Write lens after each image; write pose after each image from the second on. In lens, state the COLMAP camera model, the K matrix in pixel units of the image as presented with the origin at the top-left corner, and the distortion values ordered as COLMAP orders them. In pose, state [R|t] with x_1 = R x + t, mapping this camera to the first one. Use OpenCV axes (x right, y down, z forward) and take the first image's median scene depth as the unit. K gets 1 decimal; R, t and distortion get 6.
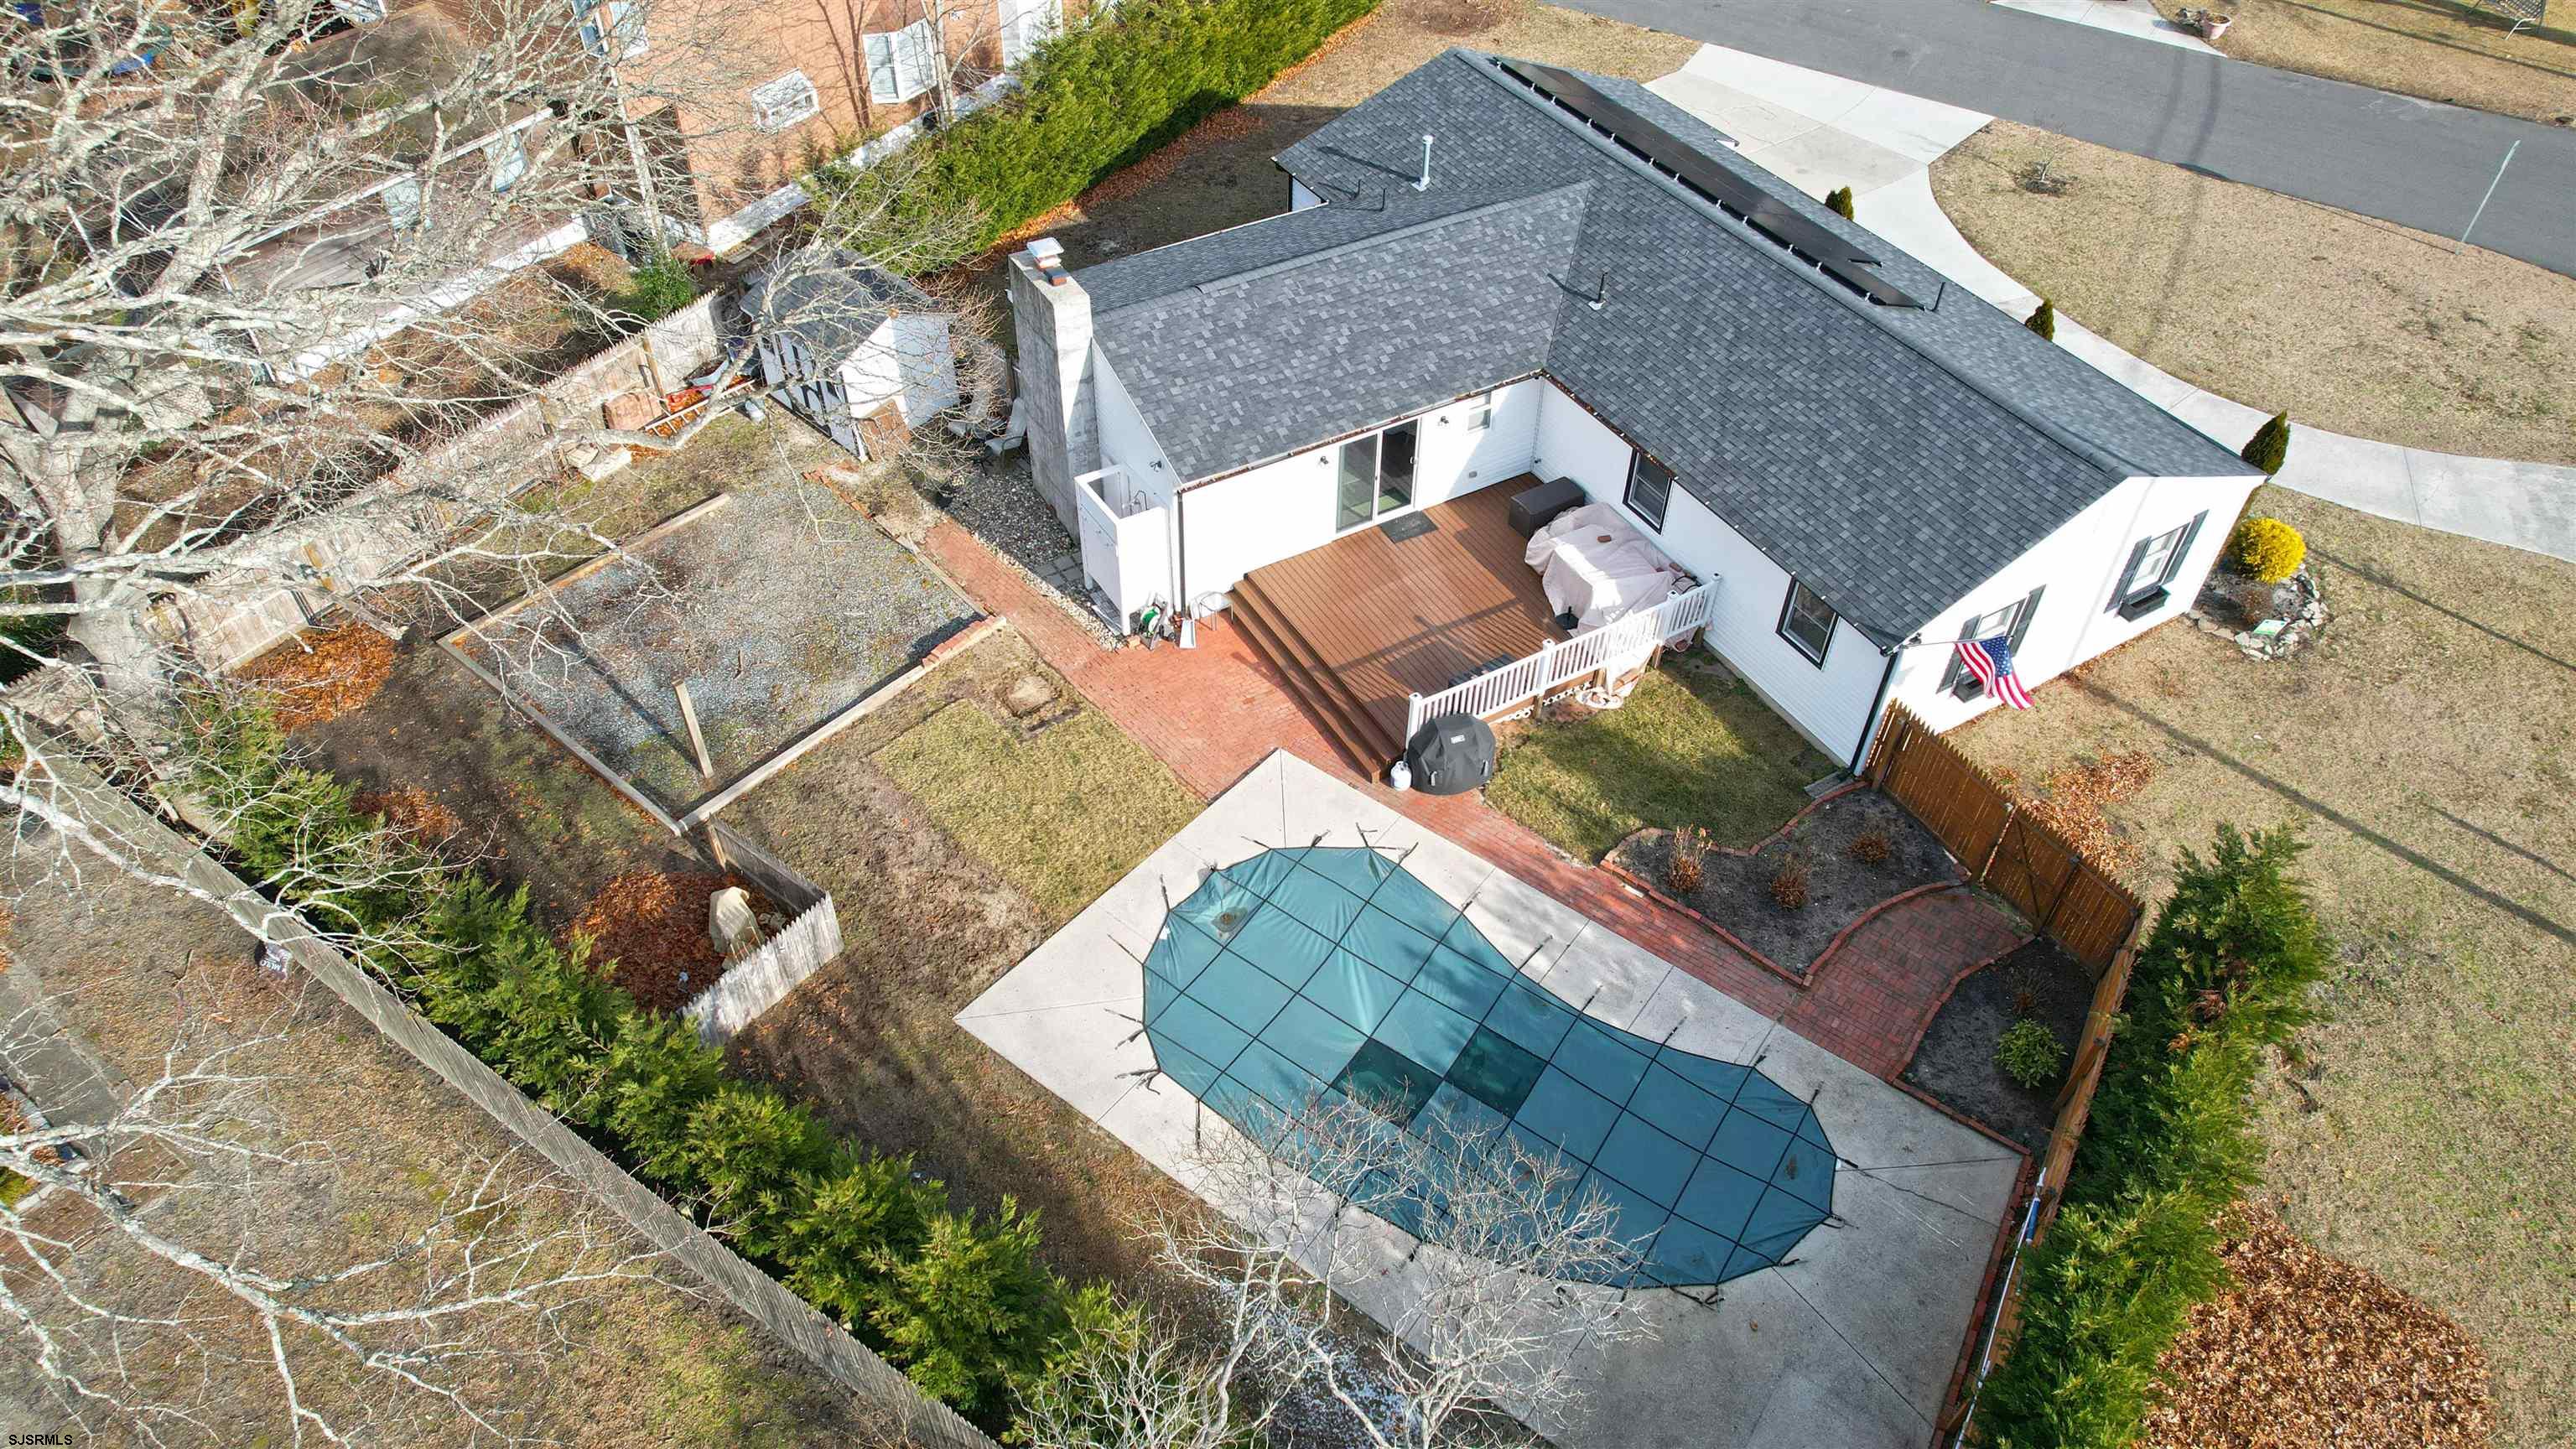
lens RADIAL K [[1646.1, 0, 1281.0], [0, 1646.1, 734.8], [0, 0, 1]] dist [-0.044478, 0.003435]
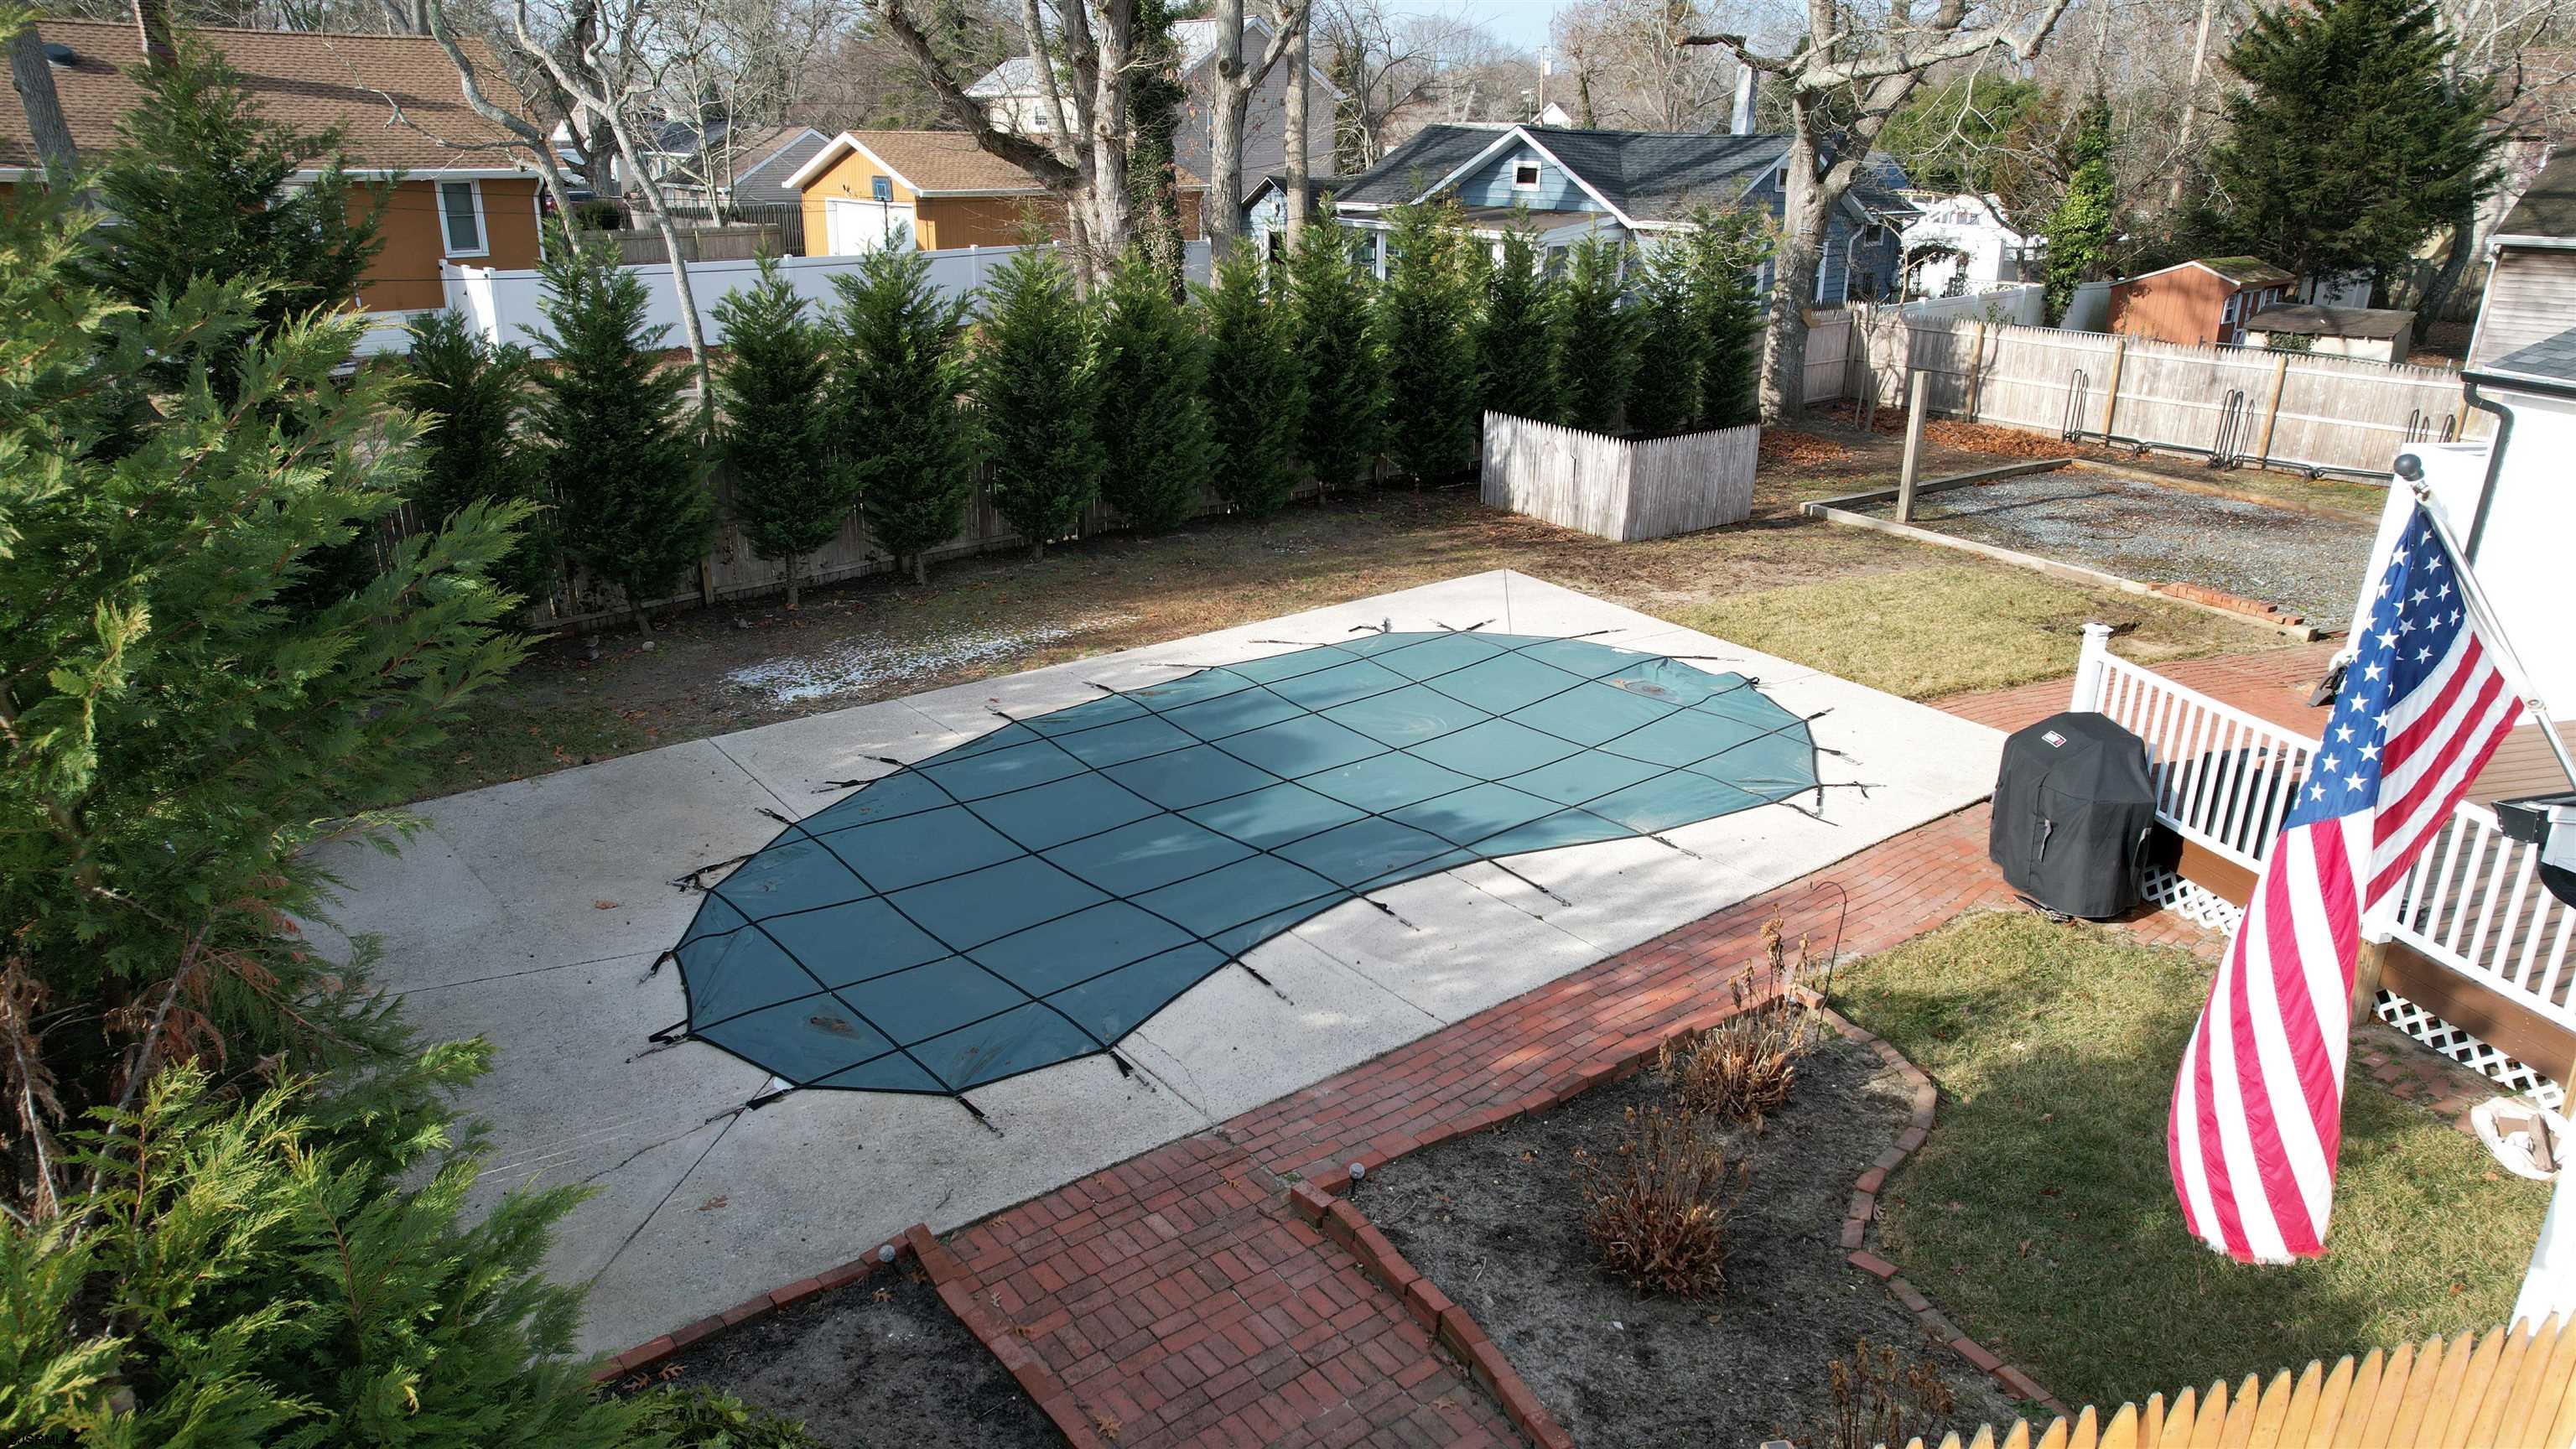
lens RADIAL K [[1646.1, 0, 1281.0], [0, 1646.1, 734.8], [0, 0, 1]] dist [-0.044478, 0.003435]
pose [[-0.262786, 0.316852, -0.911344, 0.495218], [-0.677339, 0.612087, 0.408119, -0.030017], [0.687135, 0.724537, 0.053769, 0.760281]]
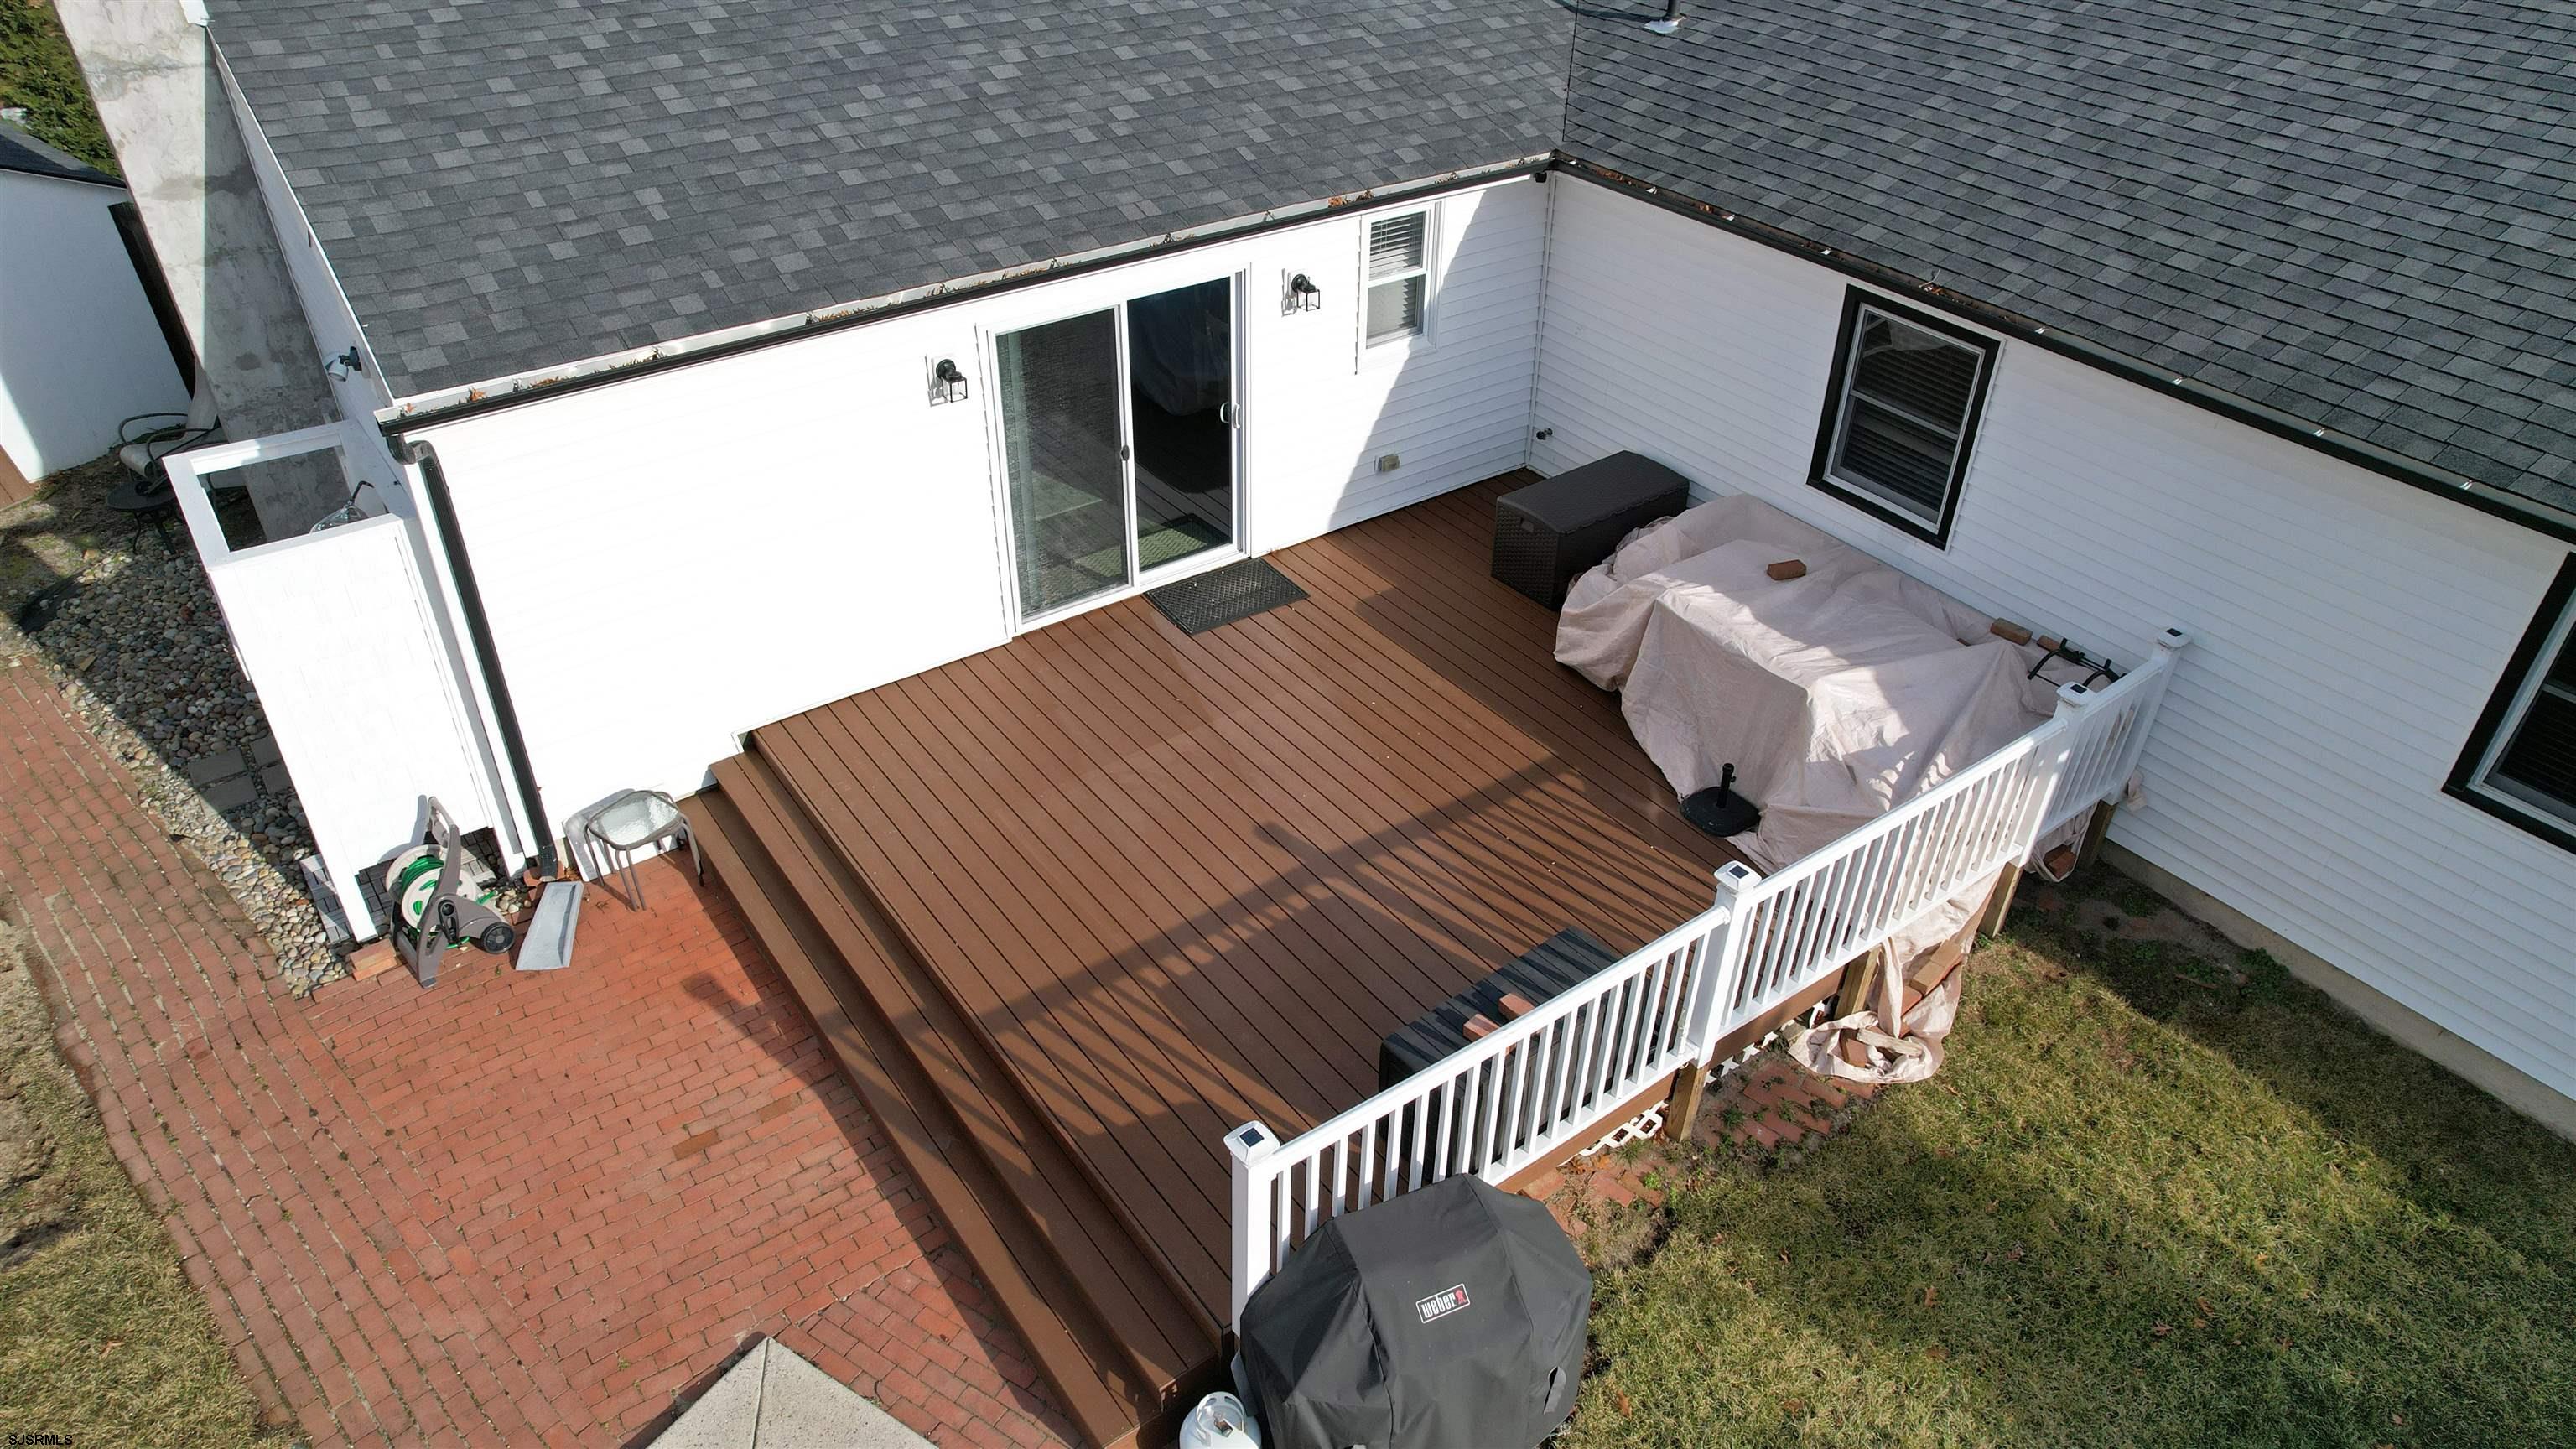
lens RADIAL K [[1646.1, 0, 1281.0], [0, 1646.1, 734.8], [0, 0, 1]] dist [-0.044478, 0.003435]
pose [[0.995645, -0.056412, 0.074214, 0.065165], [0.067661, 0.984951, -0.159042, -0.038719], [-0.064125, 0.163371, 0.984479, 0.691773]]
